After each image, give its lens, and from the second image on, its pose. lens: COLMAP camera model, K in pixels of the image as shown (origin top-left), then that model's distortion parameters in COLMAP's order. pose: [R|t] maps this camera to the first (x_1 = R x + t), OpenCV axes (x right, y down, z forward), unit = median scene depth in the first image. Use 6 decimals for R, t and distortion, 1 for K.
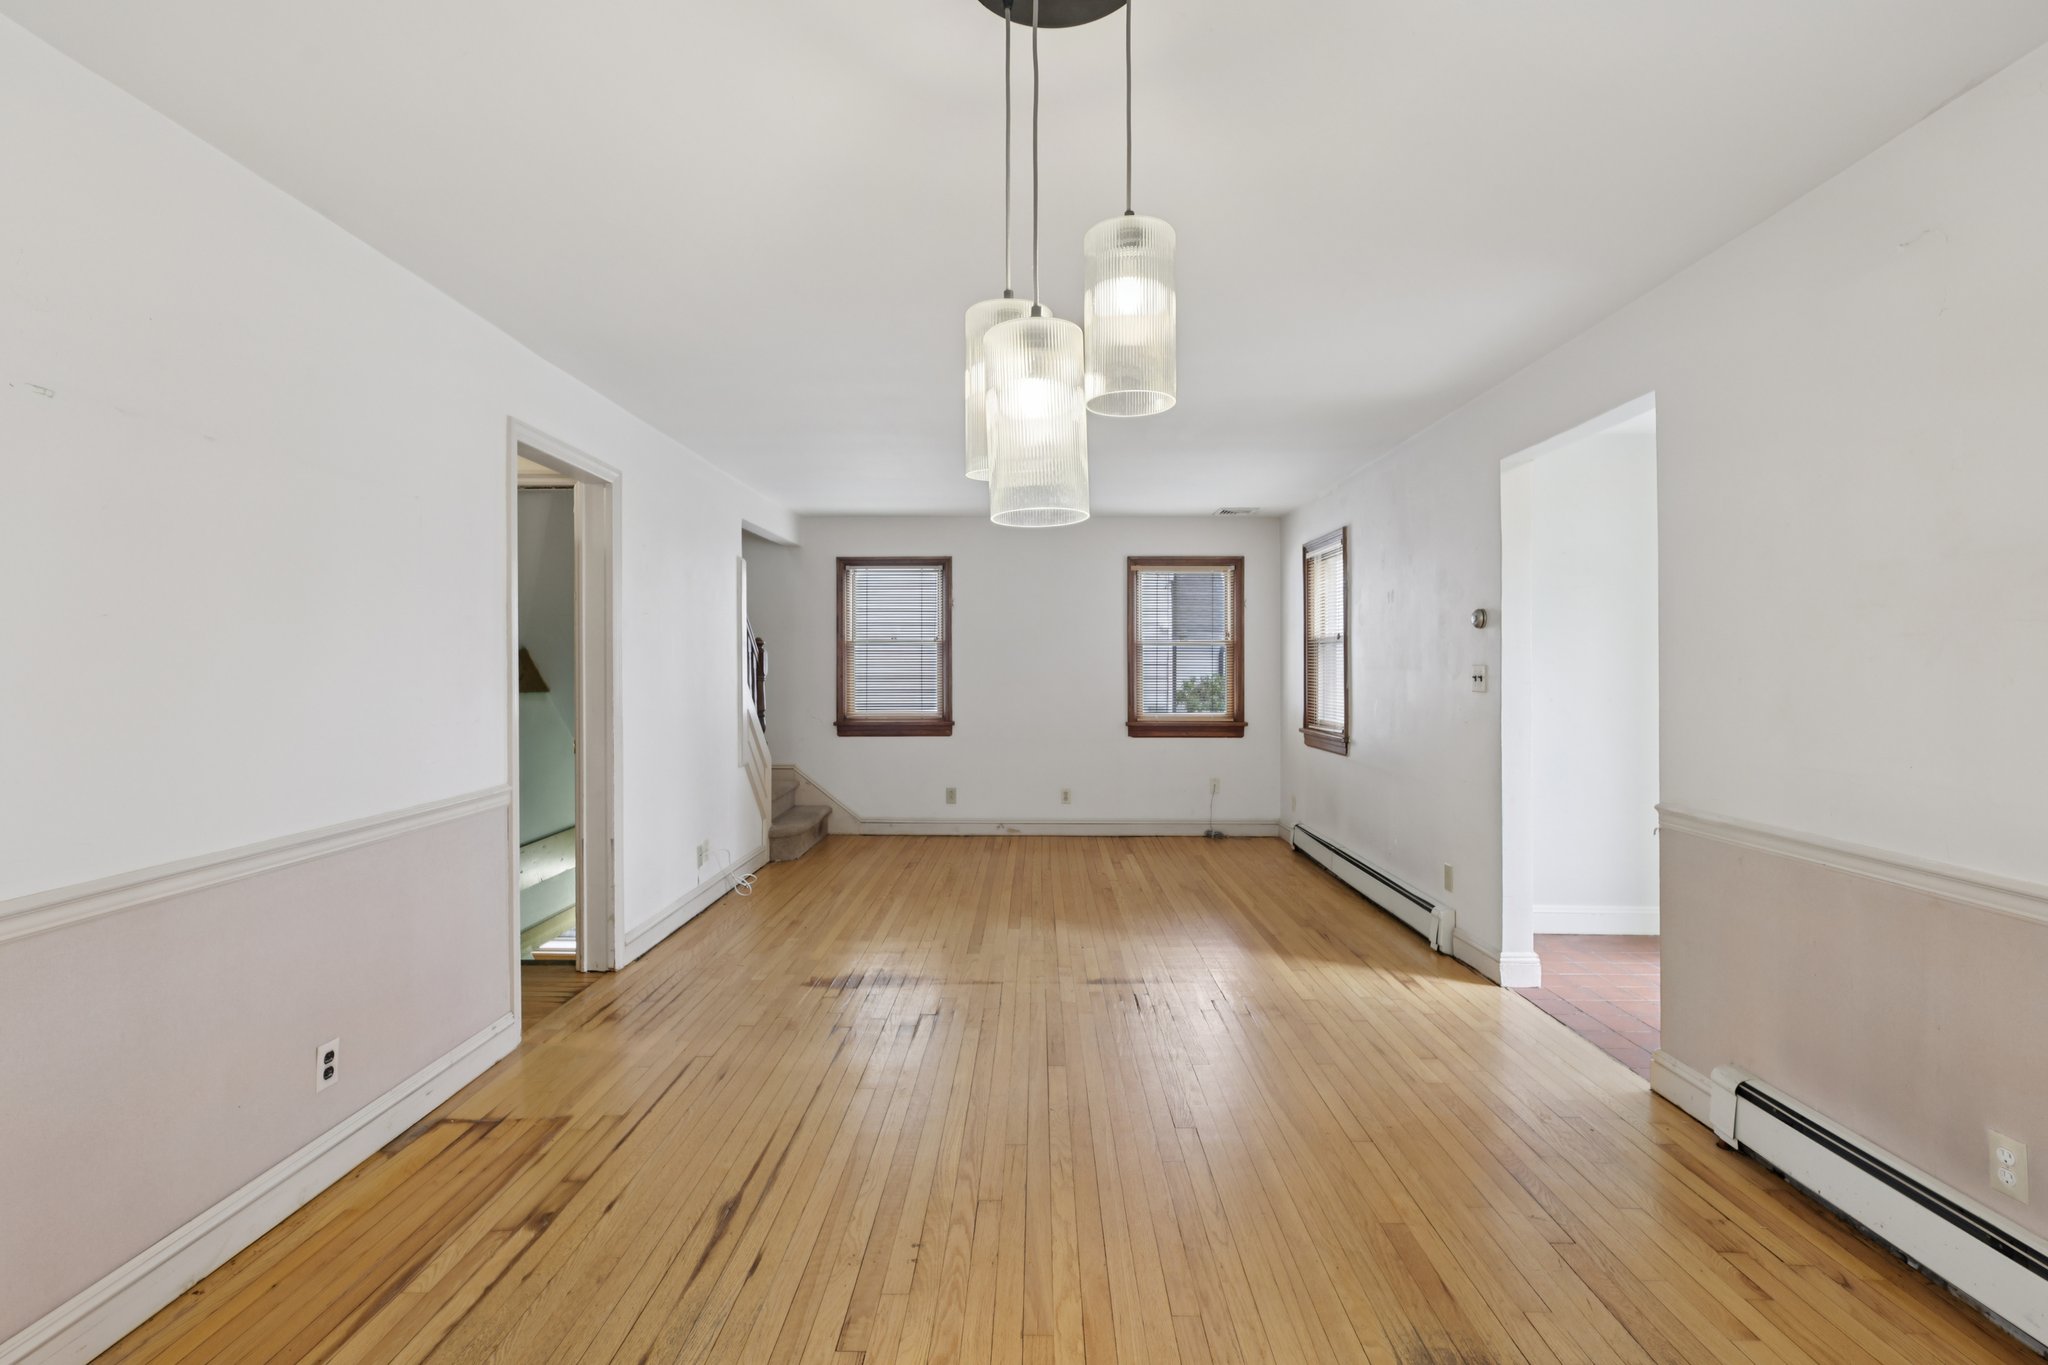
lens RADIAL K [[951.1, 0, 1020.4], [0, 951.1, 669.1], [0, 0, 1]] dist [-0.001287, -0.000338]
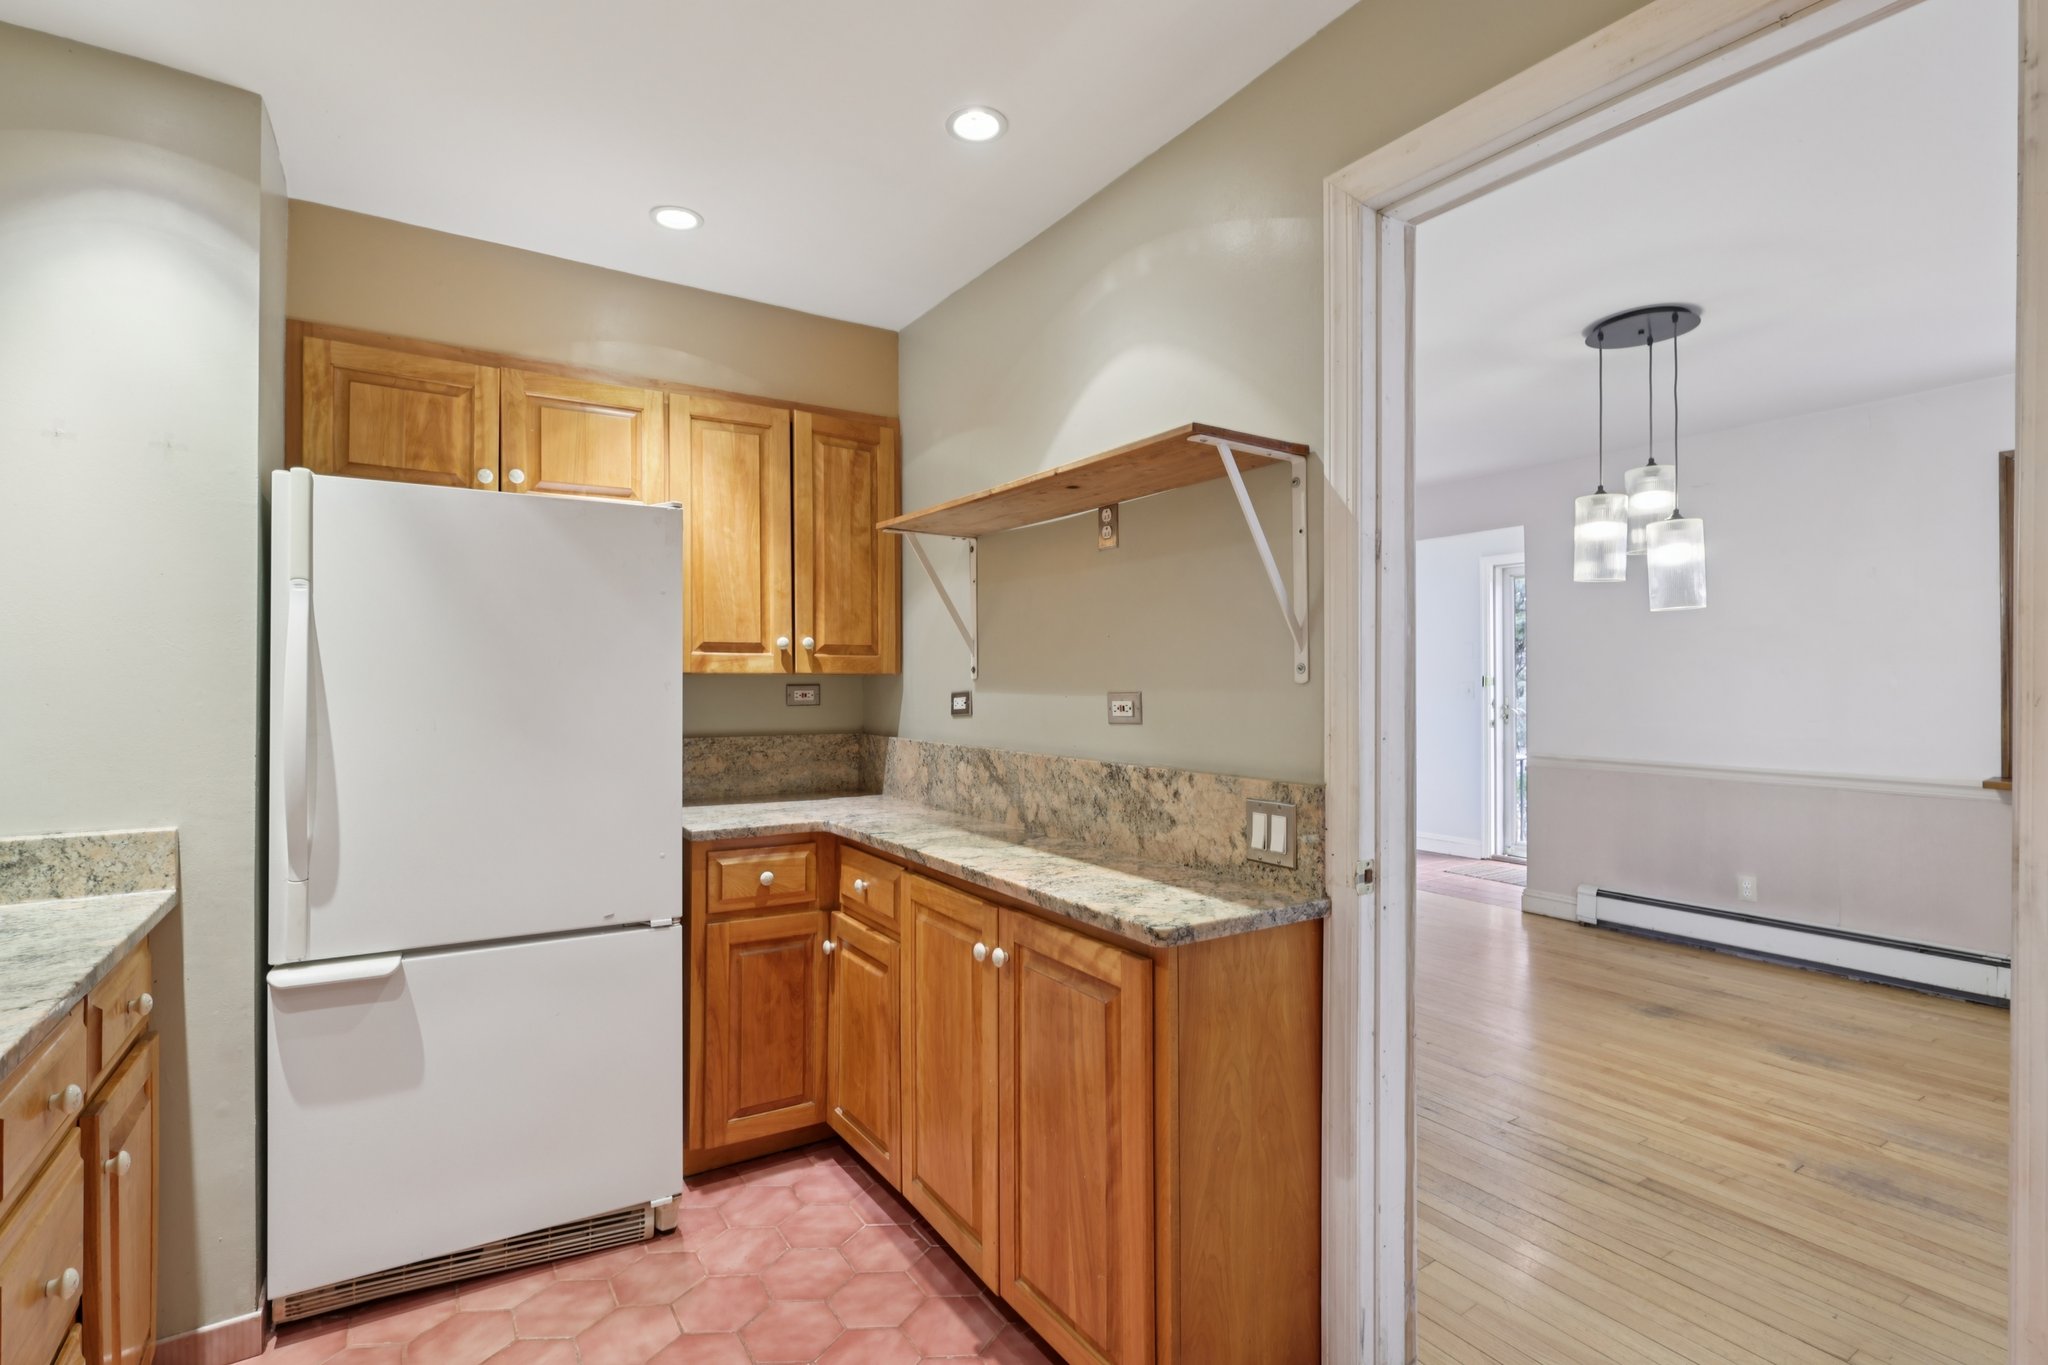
lens RADIAL K [[951.1, 0, 1020.4], [0, 951.1, 669.1], [0, 0, 1]] dist [-0.001287, -0.000338]
pose [[0.834653, 0.004371, 0.550759, -0.806972], [0.001716, 0.999943, -0.010535, -0.000543], [-0.550774, 0.009738, 0.834598, 0.010910]]
